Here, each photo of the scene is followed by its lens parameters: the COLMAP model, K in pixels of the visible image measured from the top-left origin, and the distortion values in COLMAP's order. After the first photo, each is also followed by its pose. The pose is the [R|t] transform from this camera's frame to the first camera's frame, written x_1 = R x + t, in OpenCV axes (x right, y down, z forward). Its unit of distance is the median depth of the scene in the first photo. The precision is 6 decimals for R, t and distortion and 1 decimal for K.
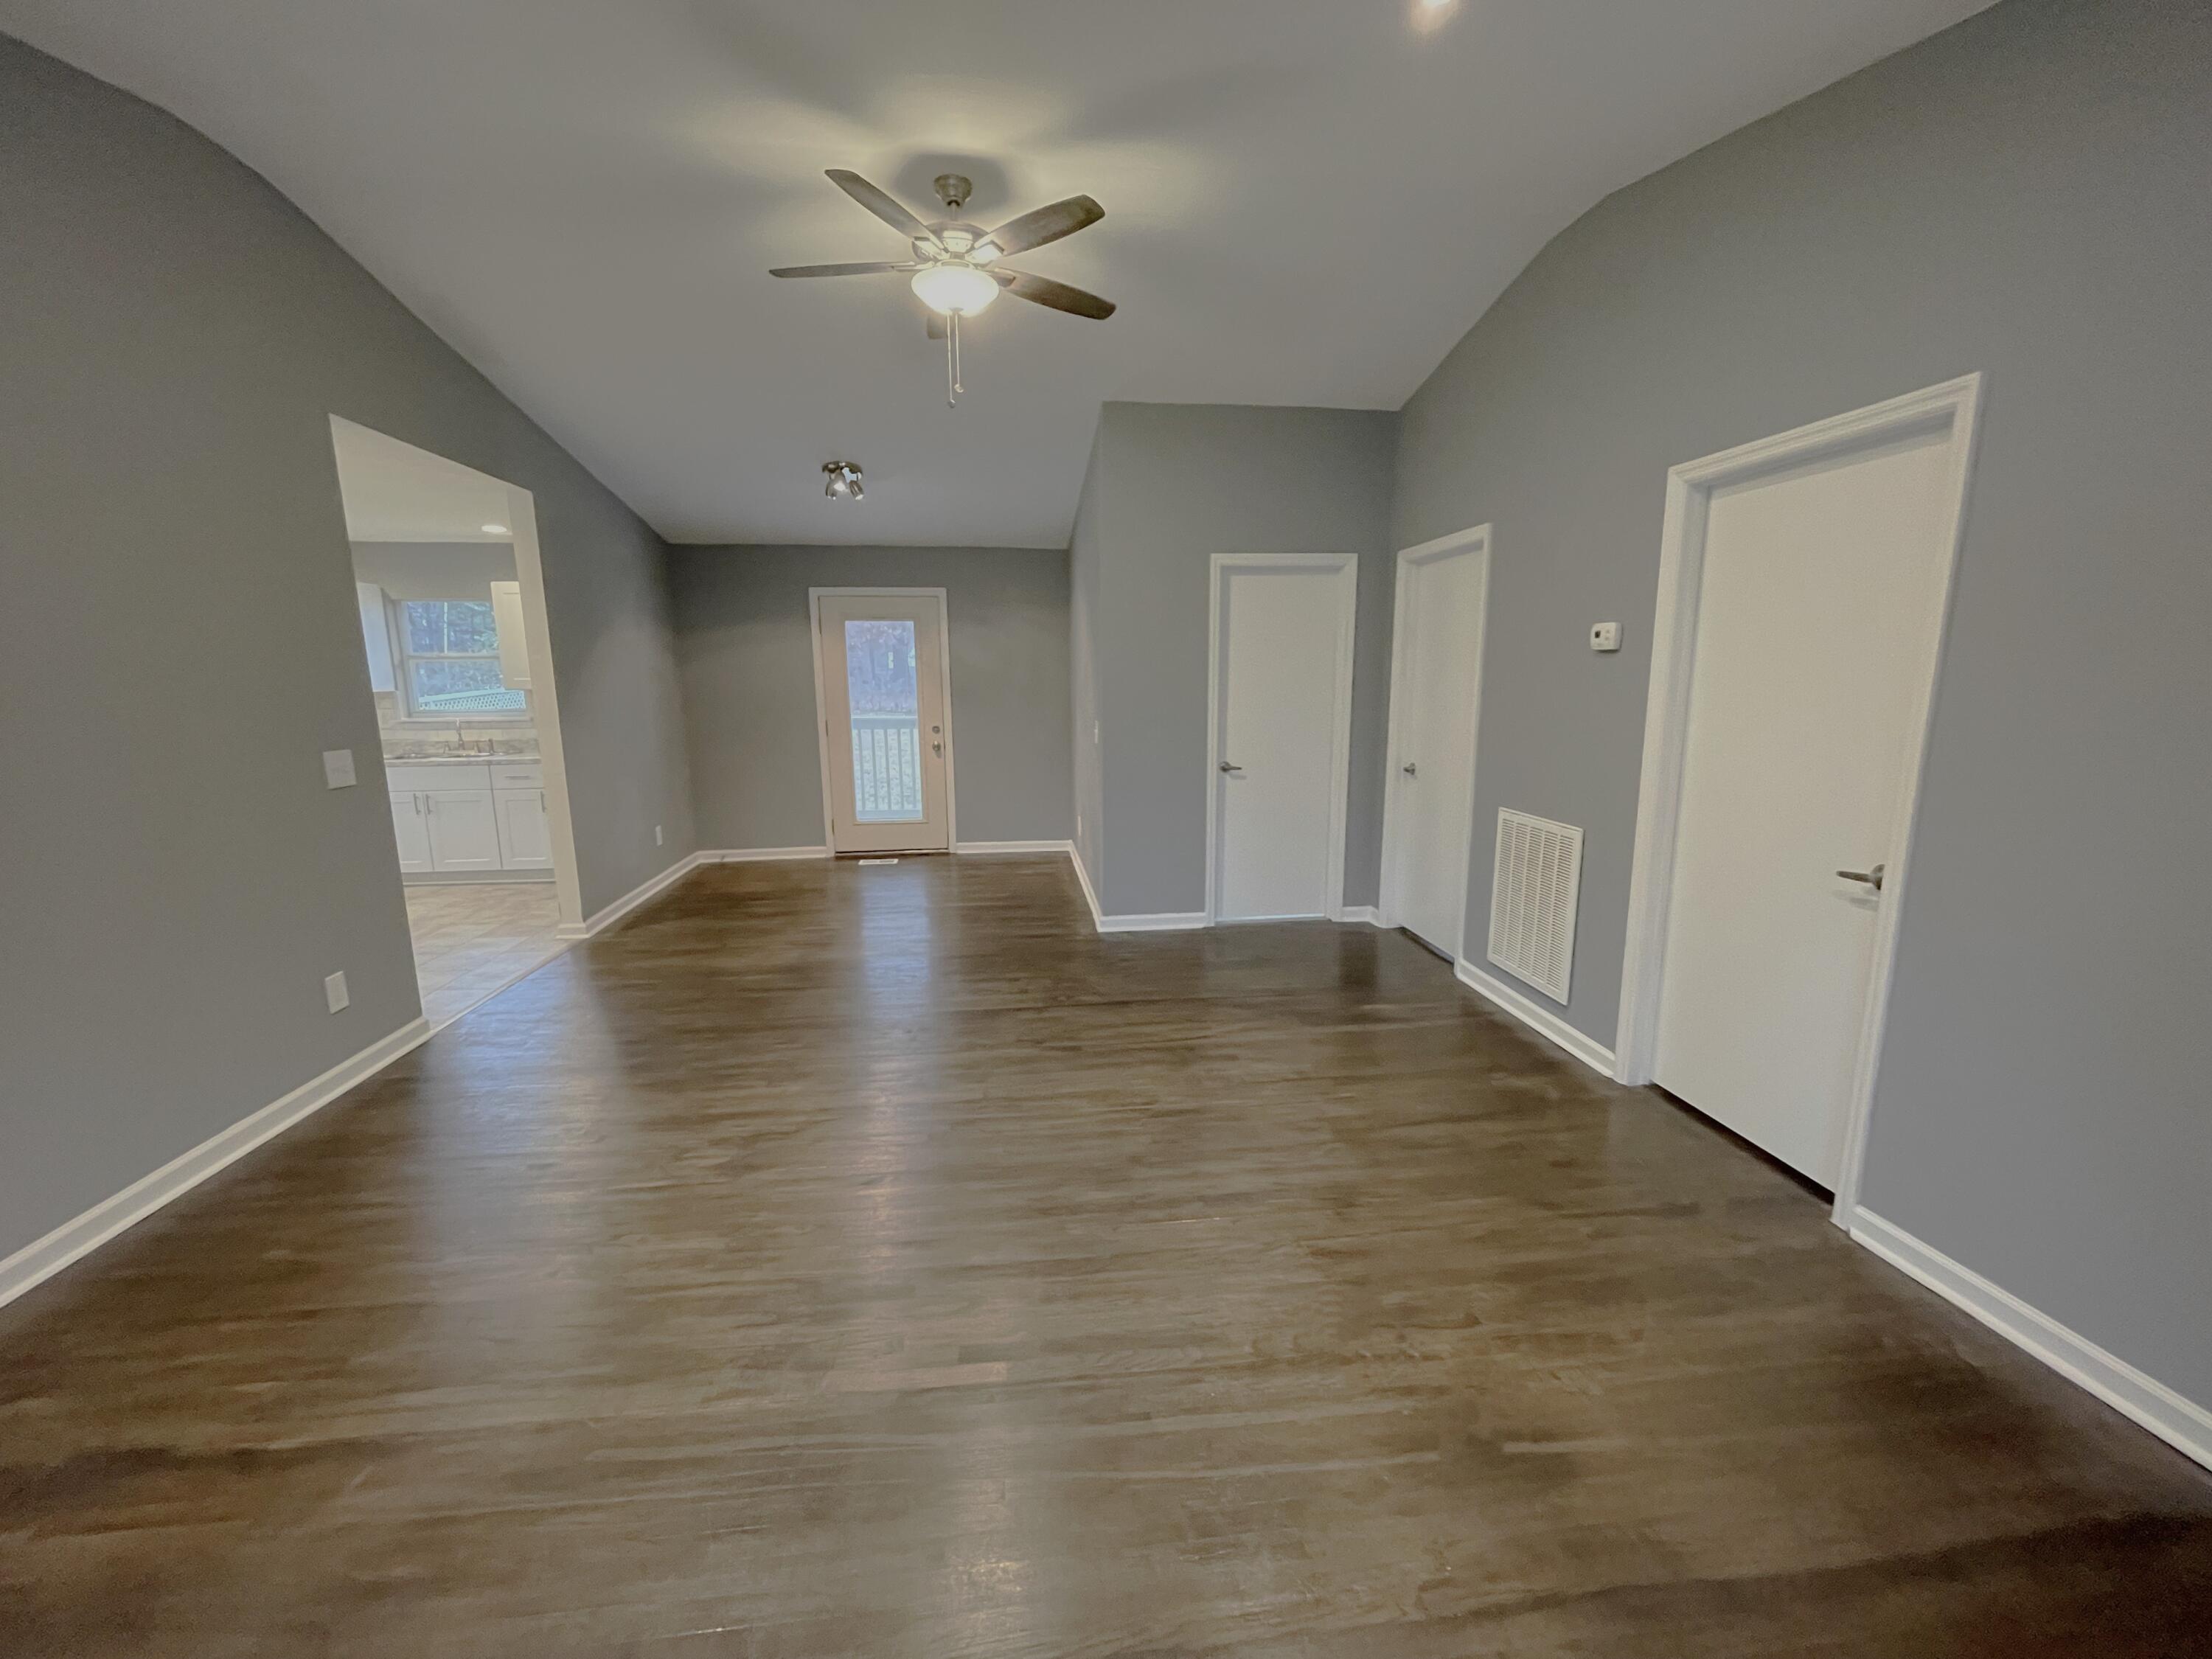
lens RADIAL K [[899.8, 0, 1101.8], [0, 899.8, 834.2], [0, 0, 1]] dist [-0.001918, 0.000101]
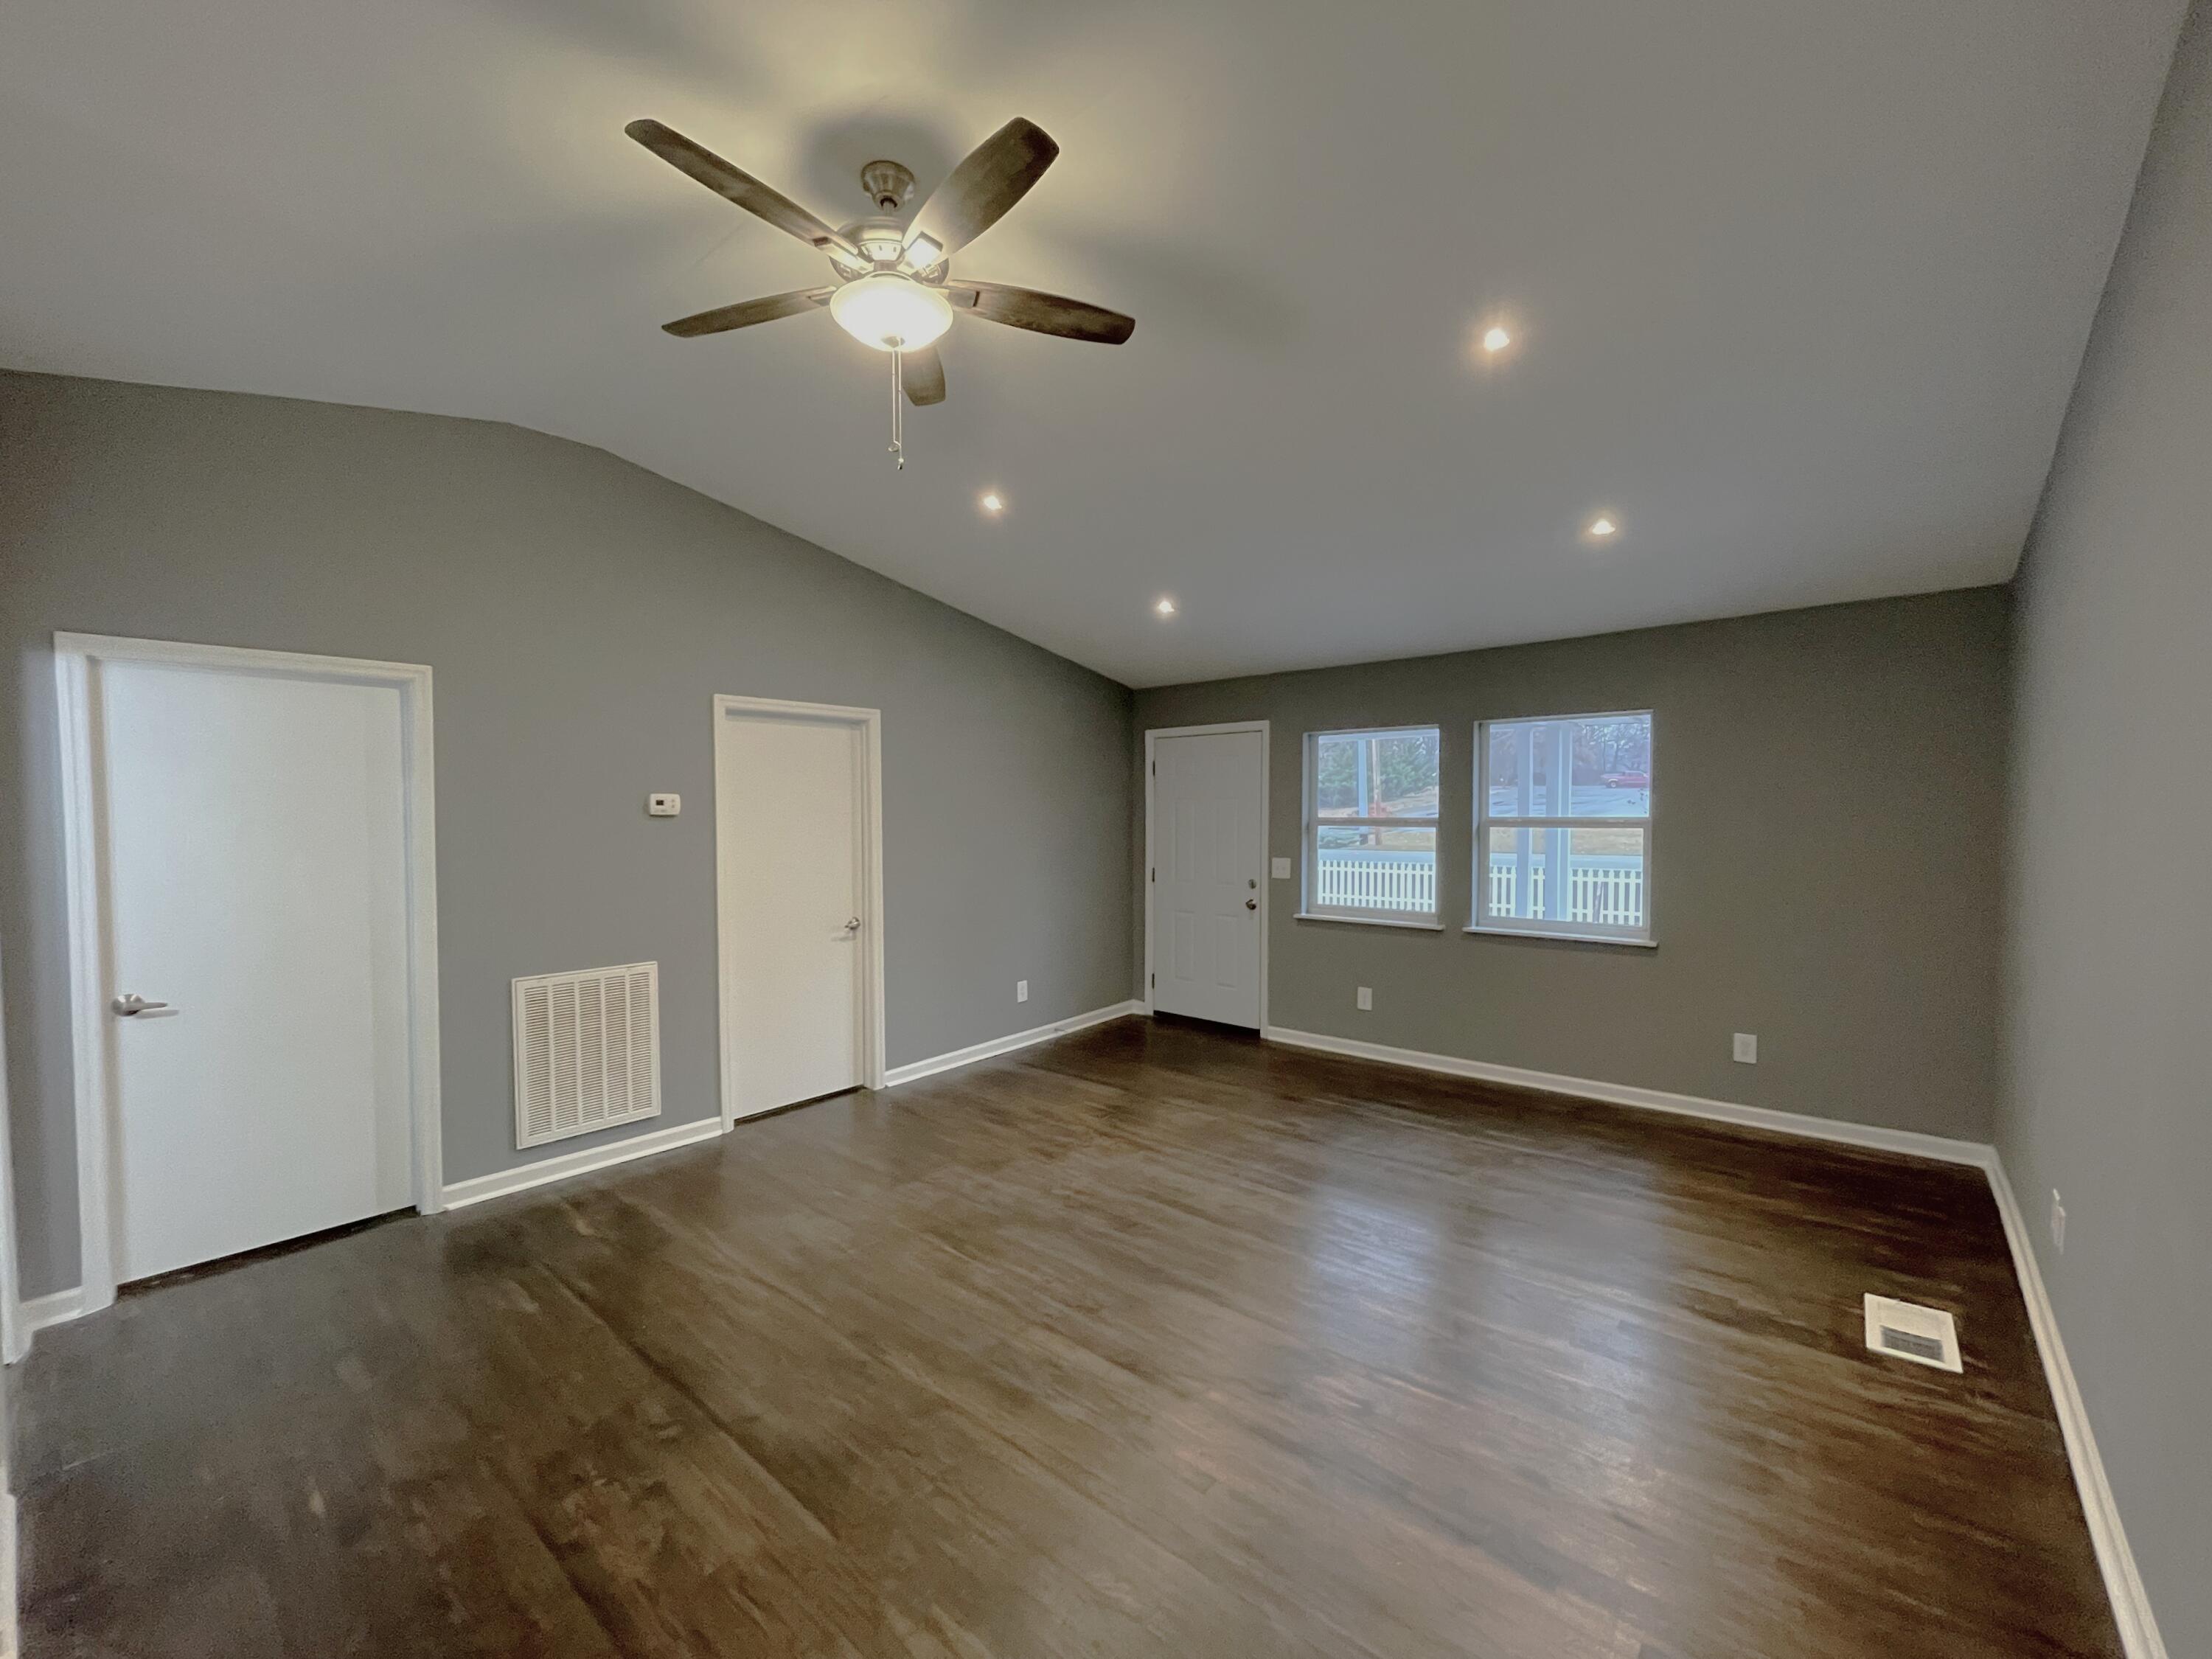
lens RADIAL K [[899.8, 0, 1104.7], [0, 899.8, 835.3], [0, 0, 1]] dist [-0.001918, 0.000101]
pose [[-0.678854, -0.010306, 0.734201, -0.644378], [0.137780, 0.980353, 0.141155, -0.221524], [-0.721231, 0.196982, -0.664096, 1.146886]]
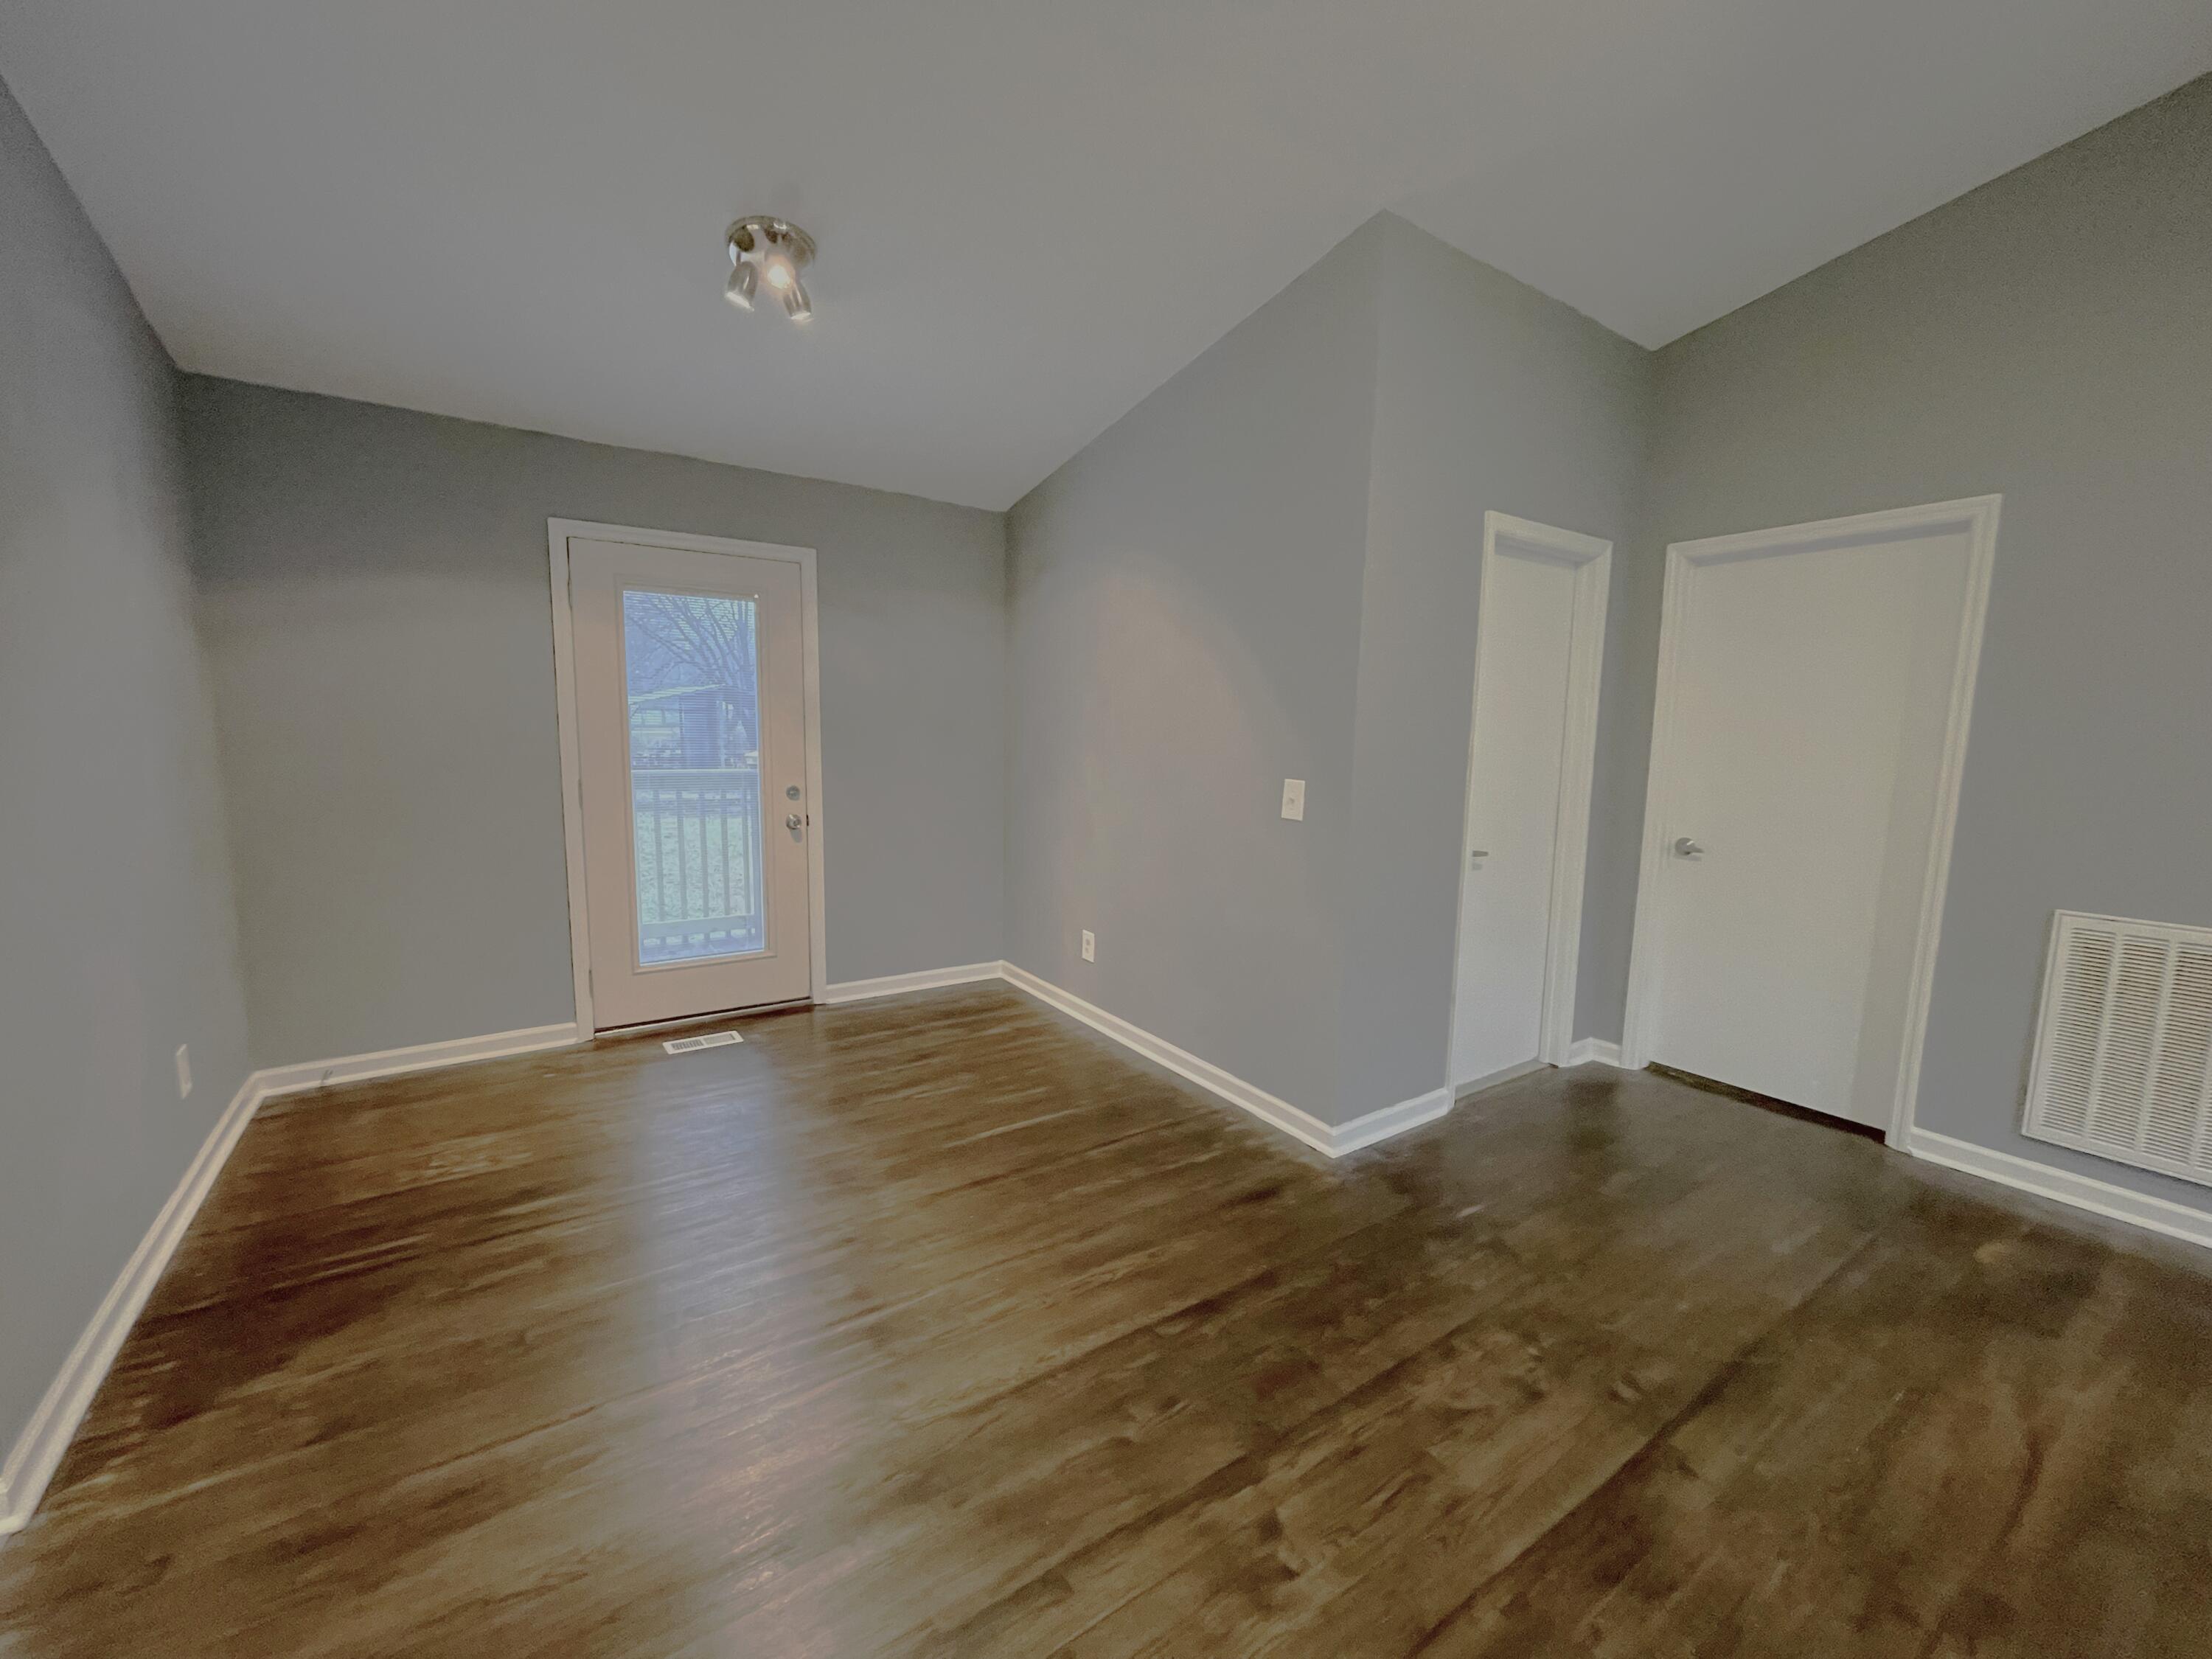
lens RADIAL K [[899.8, 0, 1100.2], [0, 899.8, 835.0], [0, 0, 1]] dist [-0.001918, 0.000101]
pose [[0.886059, -0.031728, 0.462486, -0.501850], [0.057053, 0.997534, -0.040872, -0.099878], [-0.460049, 0.062601, 0.885684, 0.731672]]
